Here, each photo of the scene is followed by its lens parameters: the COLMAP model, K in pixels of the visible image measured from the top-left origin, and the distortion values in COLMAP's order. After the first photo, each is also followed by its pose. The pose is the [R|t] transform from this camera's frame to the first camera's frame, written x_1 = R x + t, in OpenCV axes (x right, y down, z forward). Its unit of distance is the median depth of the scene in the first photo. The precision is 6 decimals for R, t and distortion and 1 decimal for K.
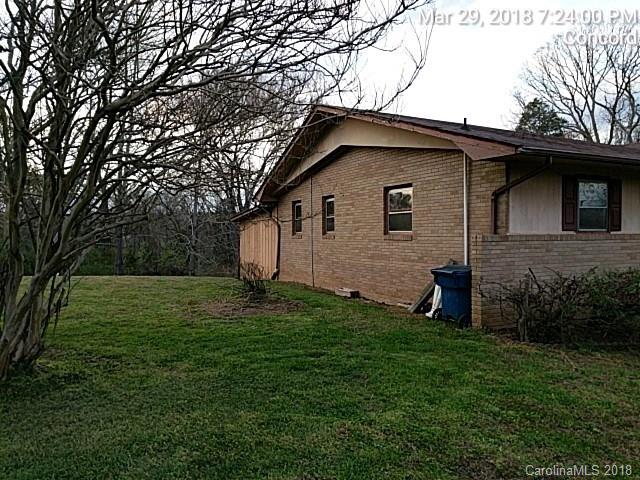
lens RADIAL K [[480.0, 0, 315.5], [0, 480.0, 244.7], [0, 0, 1]] dist [-0.005619, 0.000917]
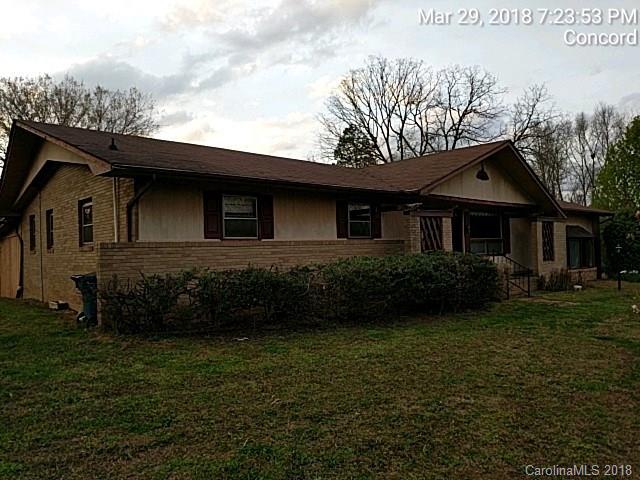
lens RADIAL K [[480.0, 0, 321.4], [0, 480.0, 237.3], [0, 0, 1]] dist [-0.005619, 0.000917]
pose [[0.964687, -0.013748, 0.263039, 0.465186], [0.027953, 0.998341, -0.050338, 0.032321], [-0.261911, 0.055913, 0.963471, -0.173363]]
